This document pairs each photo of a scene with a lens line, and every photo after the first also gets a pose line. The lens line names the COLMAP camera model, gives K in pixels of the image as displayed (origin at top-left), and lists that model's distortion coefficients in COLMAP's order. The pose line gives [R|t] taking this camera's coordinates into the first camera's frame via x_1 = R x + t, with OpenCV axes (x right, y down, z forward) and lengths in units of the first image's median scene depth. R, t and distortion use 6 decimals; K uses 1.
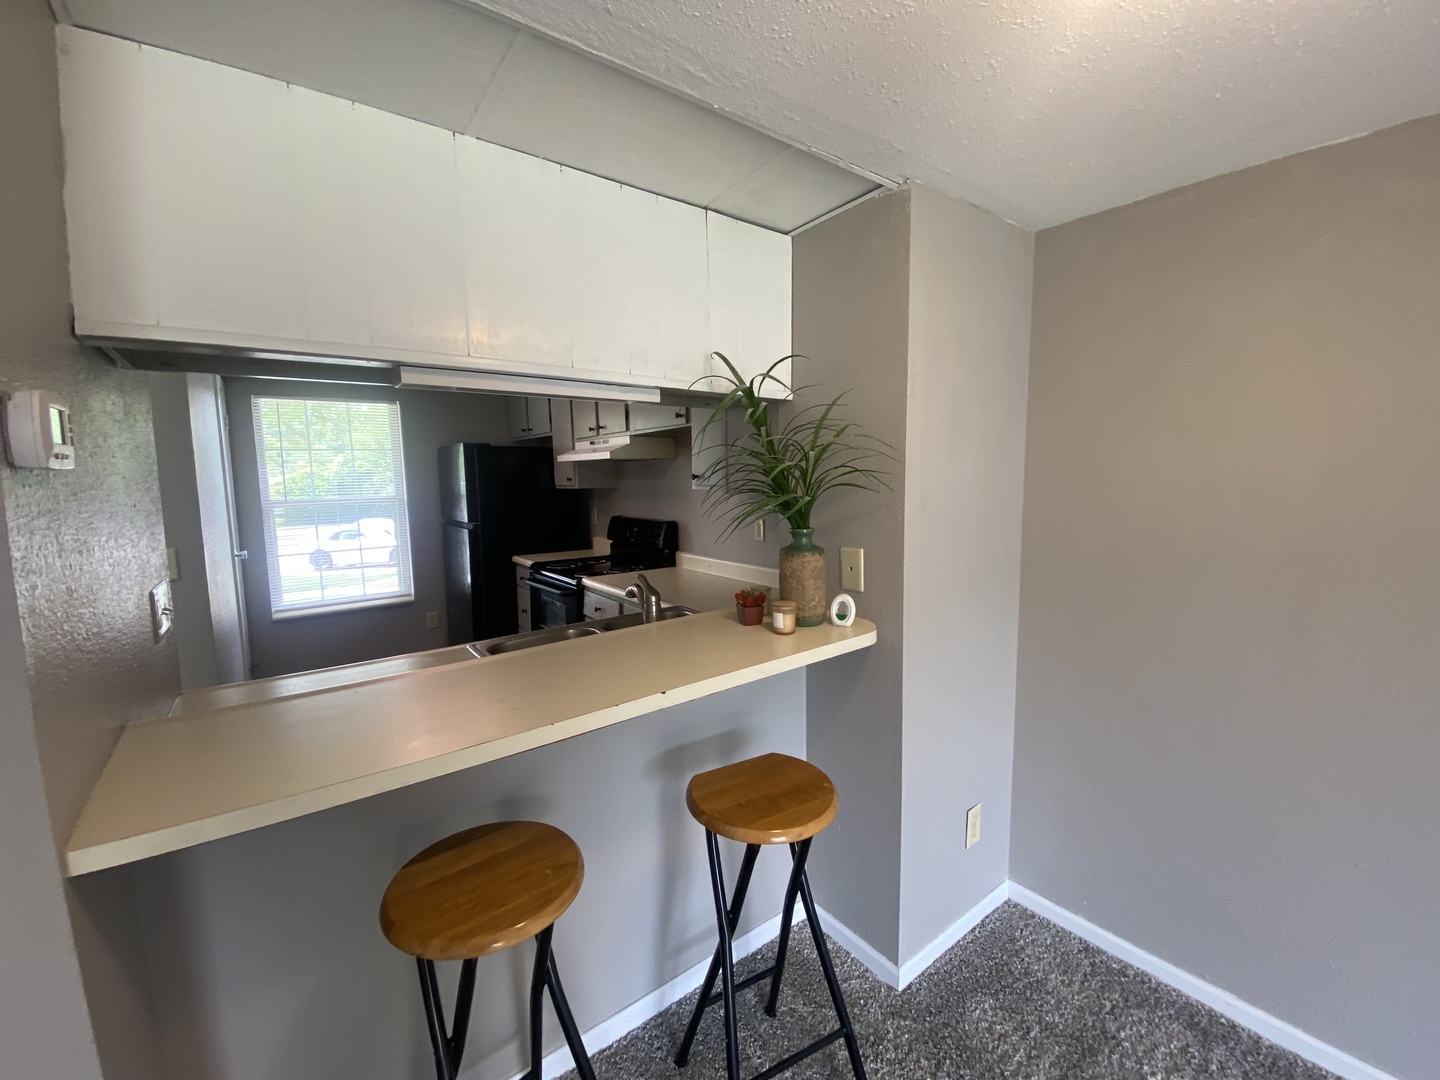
lens RADIAL K [[594.1, 0, 722.4], [0, 594.1, 538.3], [0, 0, 1]] dist [0.003729, -0.012062]
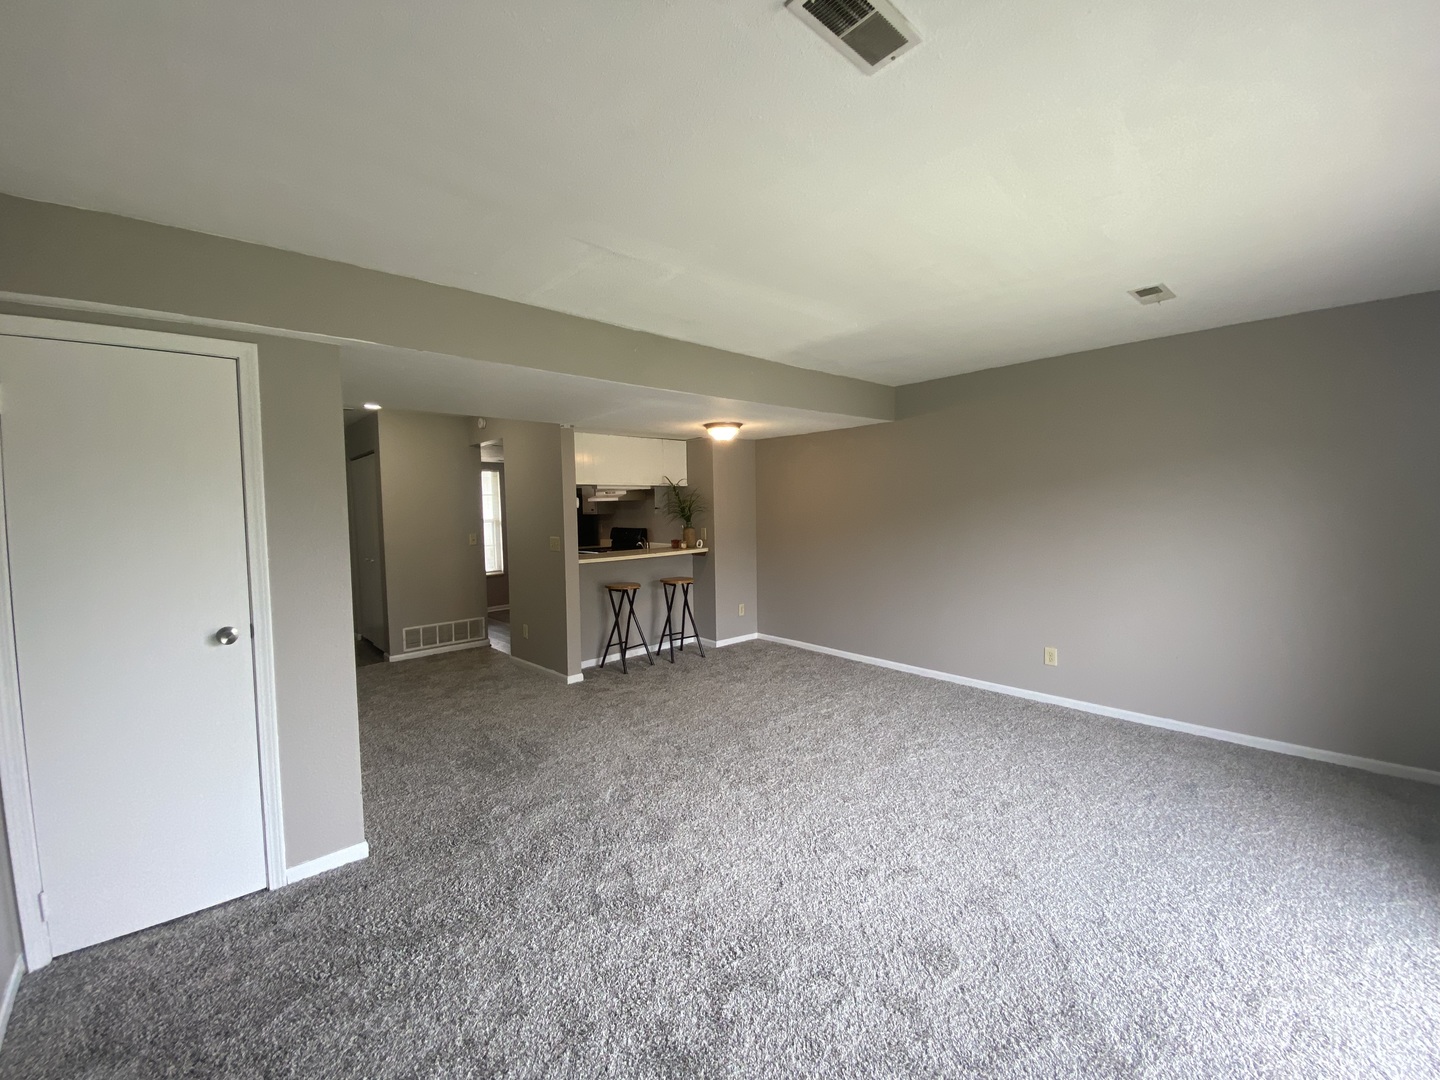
lens RADIAL K [[594.1, 0, 727.4], [0, 594.1, 528.2], [0, 0, 1]] dist [0.003729, -0.012062]
pose [[0.994643, -0.009176, 0.102959, -0.008970], [0.016118, 0.997637, -0.066795, 0.269723], [-0.102103, 0.068097, 0.992440, -2.682984]]
